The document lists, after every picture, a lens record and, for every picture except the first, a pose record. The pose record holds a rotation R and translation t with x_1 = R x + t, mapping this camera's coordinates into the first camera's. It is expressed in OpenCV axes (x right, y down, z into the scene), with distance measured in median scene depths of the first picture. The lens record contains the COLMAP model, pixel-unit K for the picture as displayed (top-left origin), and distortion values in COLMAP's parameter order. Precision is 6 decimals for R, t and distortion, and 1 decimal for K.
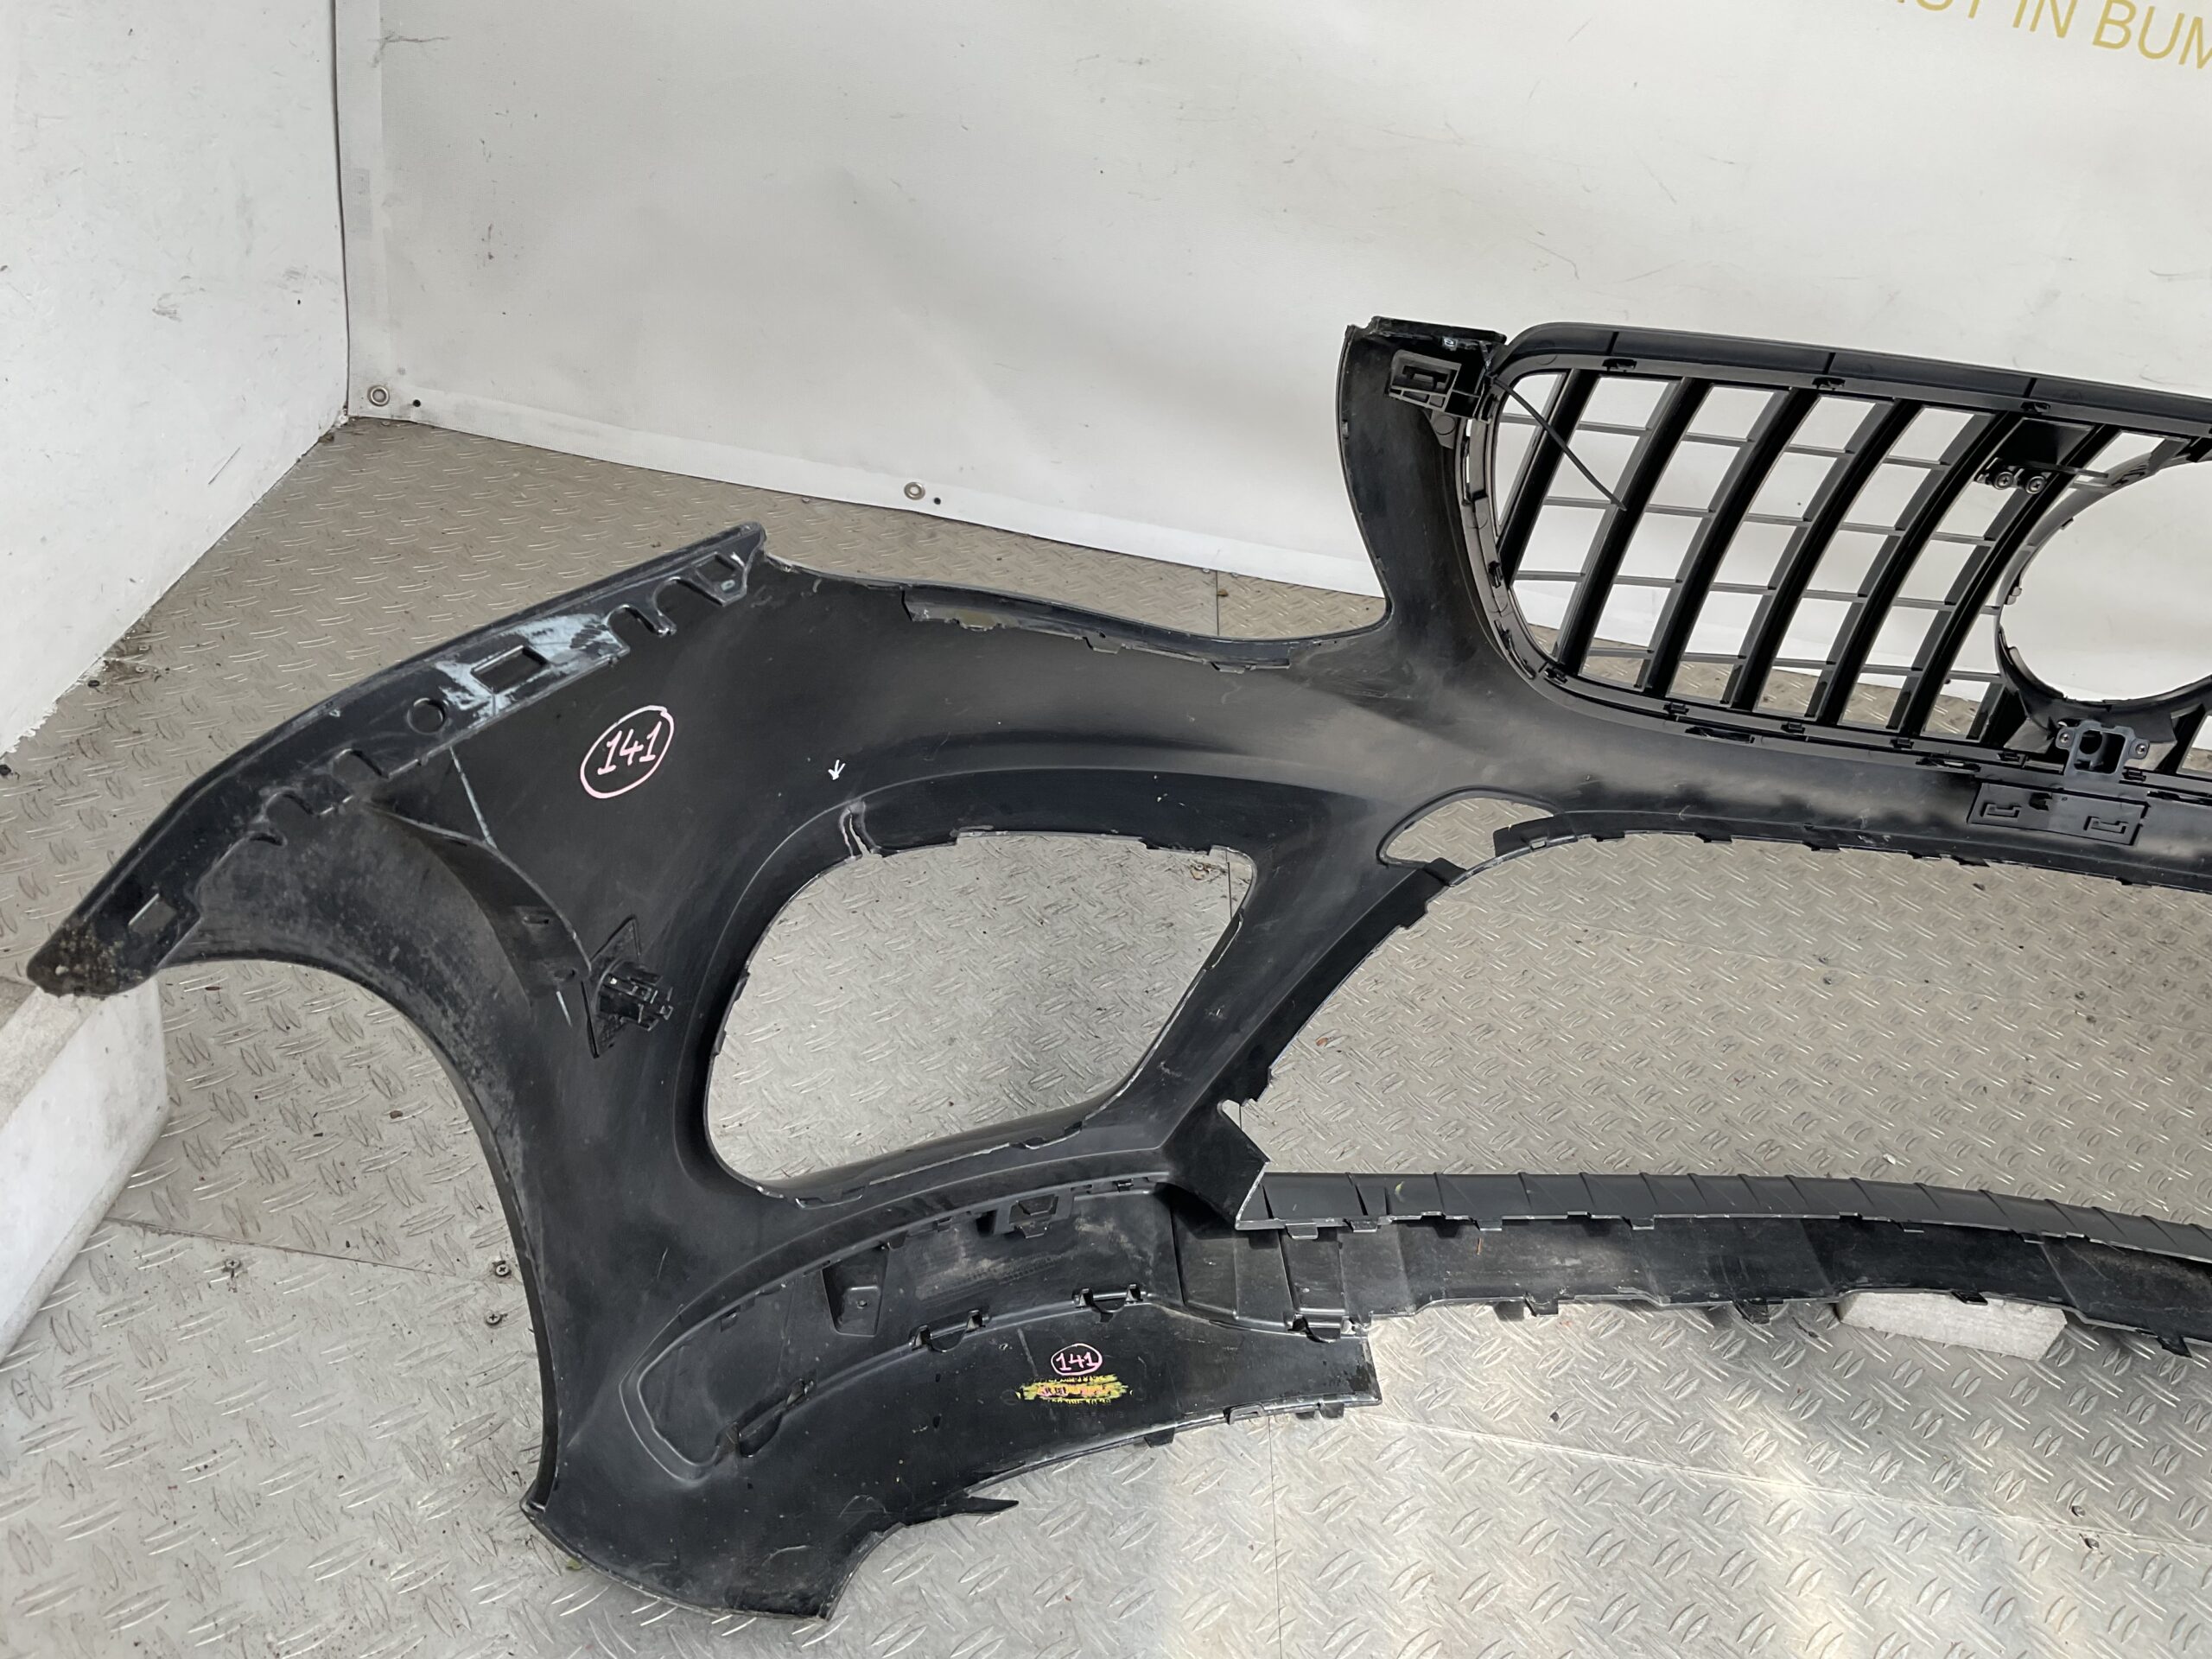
lens RADIAL K [[1831.8, 0, 1106.0], [0, 1831.8, 829.5], [0, 0, 1]] dist [0.021116, -0.050296]
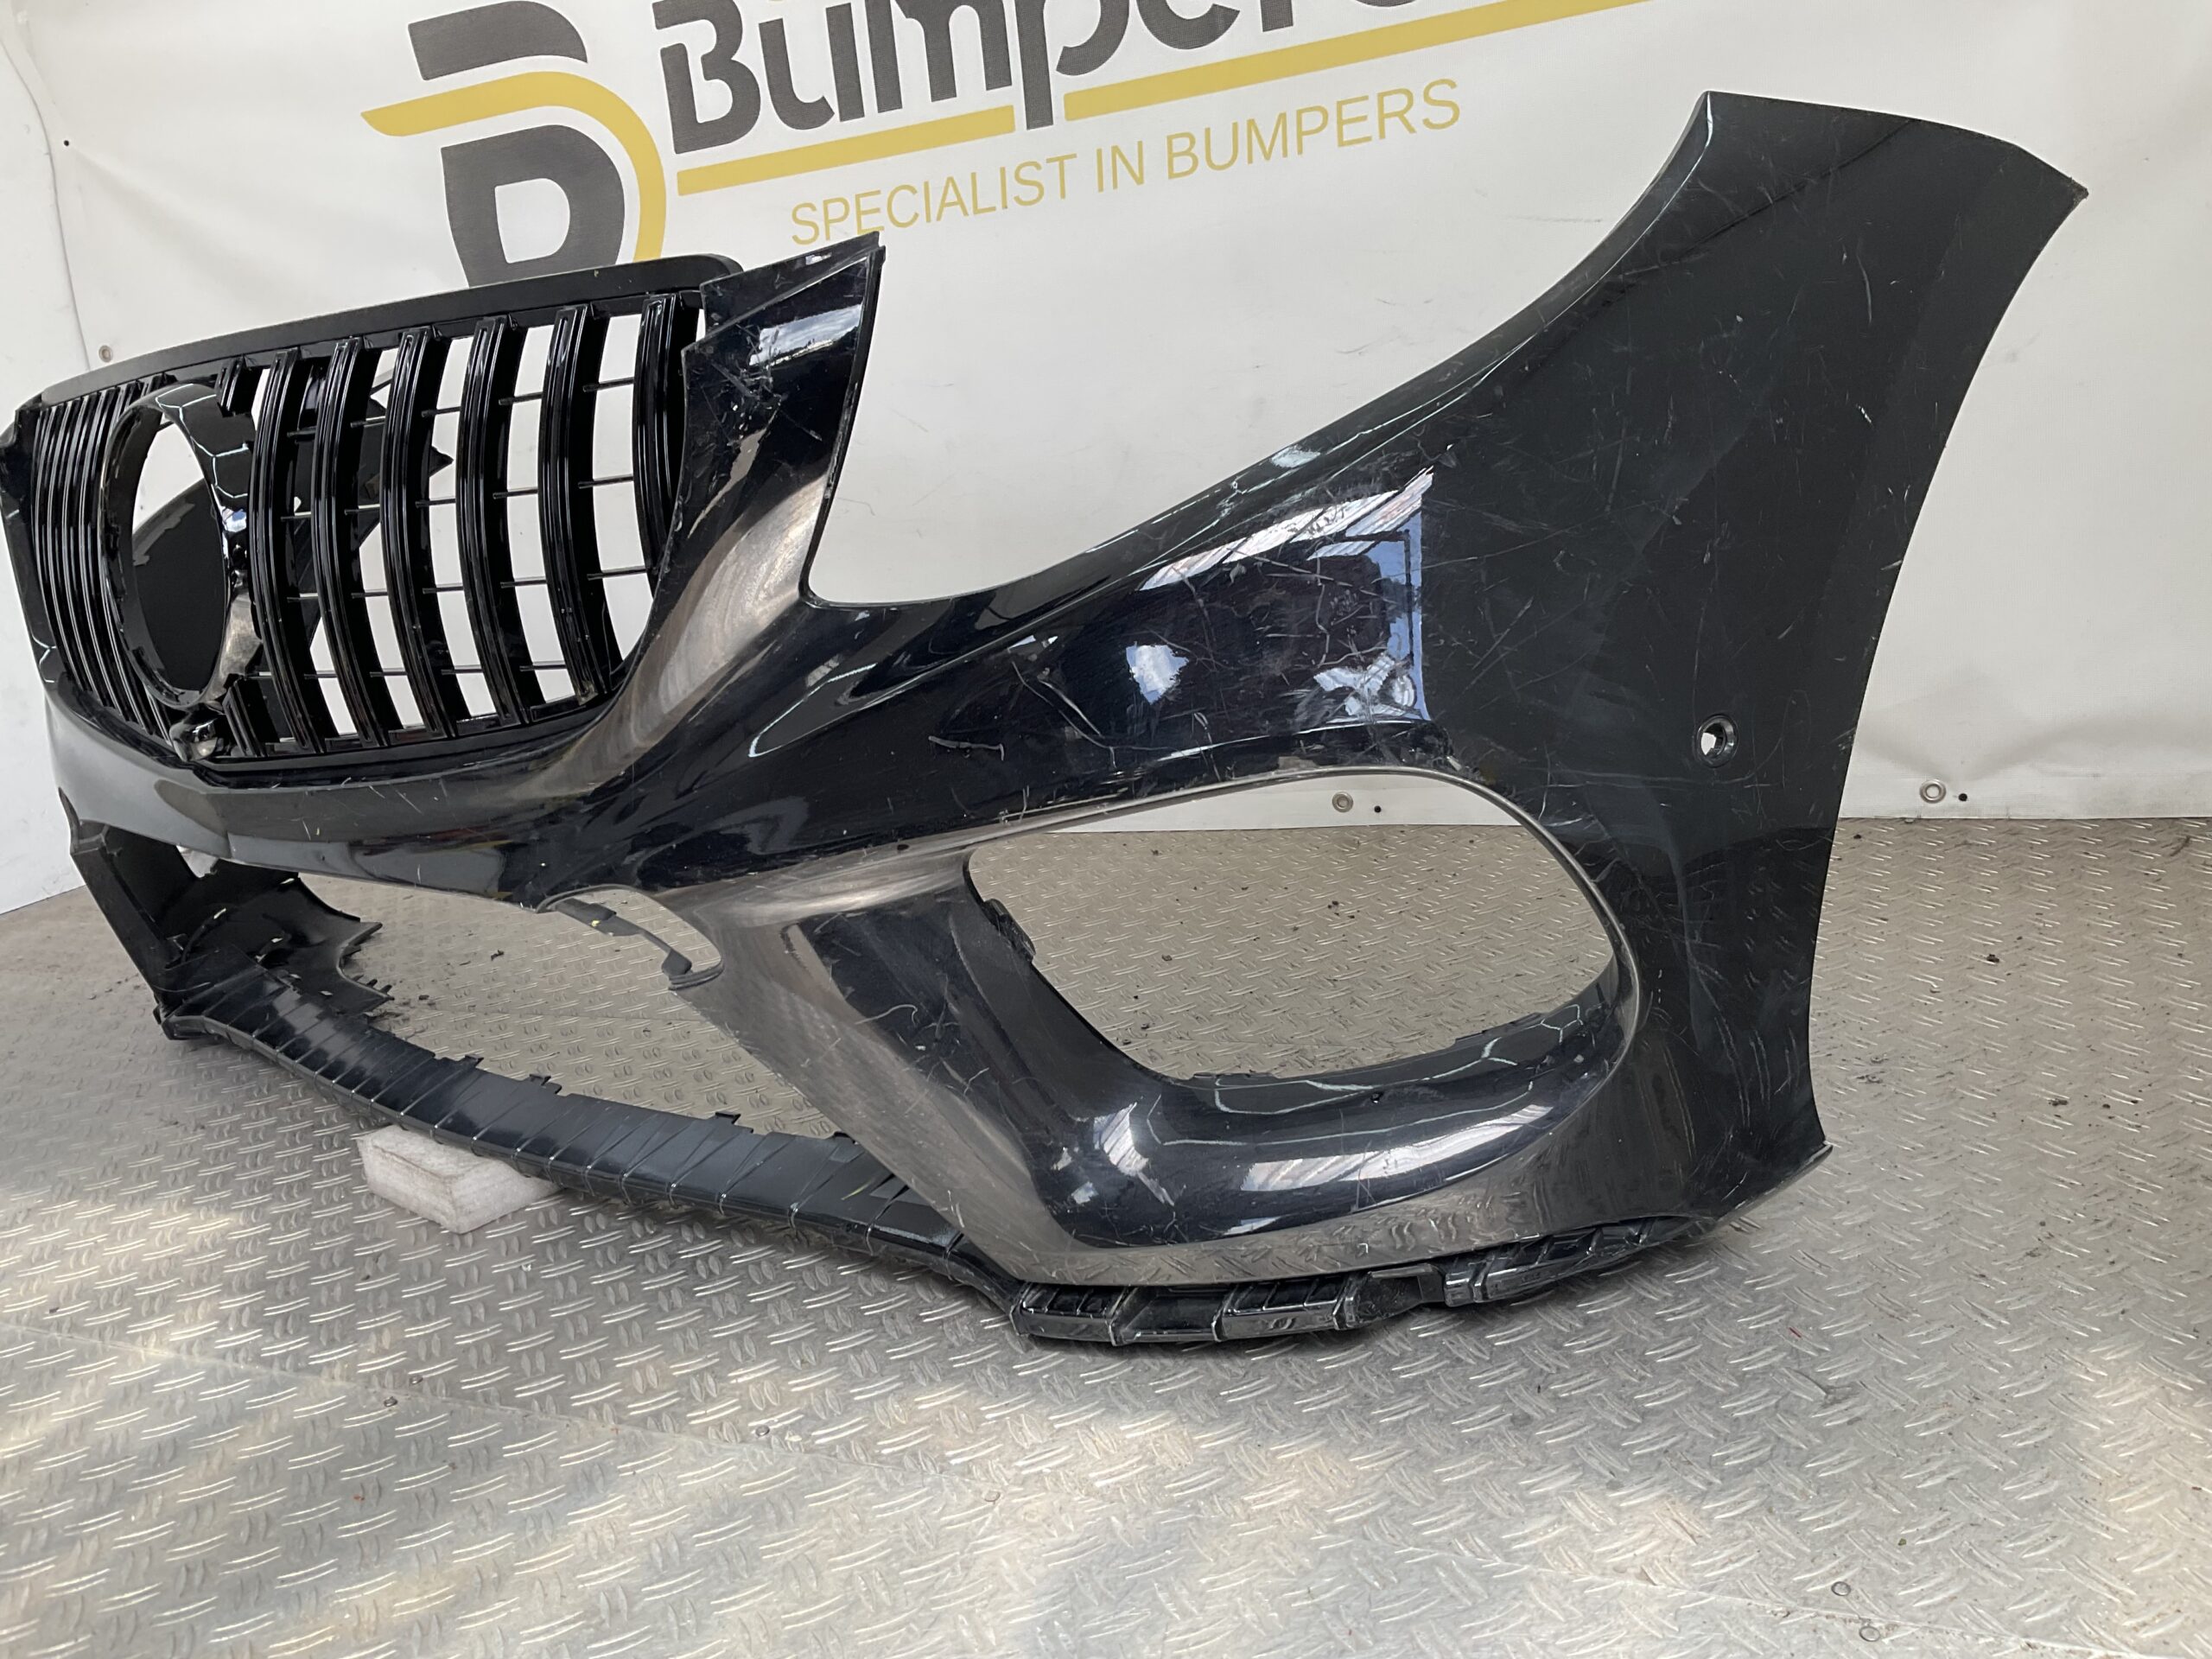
lens RADIAL K [[1820.6, 0, 1109.2], [0, 1820.6, 838.5], [0, 0, 1]] dist [0.087406, -0.174817]
pose [[0.880861, -0.193087, -0.432205, 1.304853], [0.036602, 0.938078, -0.344486, 0.444927], [0.471958, 0.287625, 0.833383, 0.279539]]
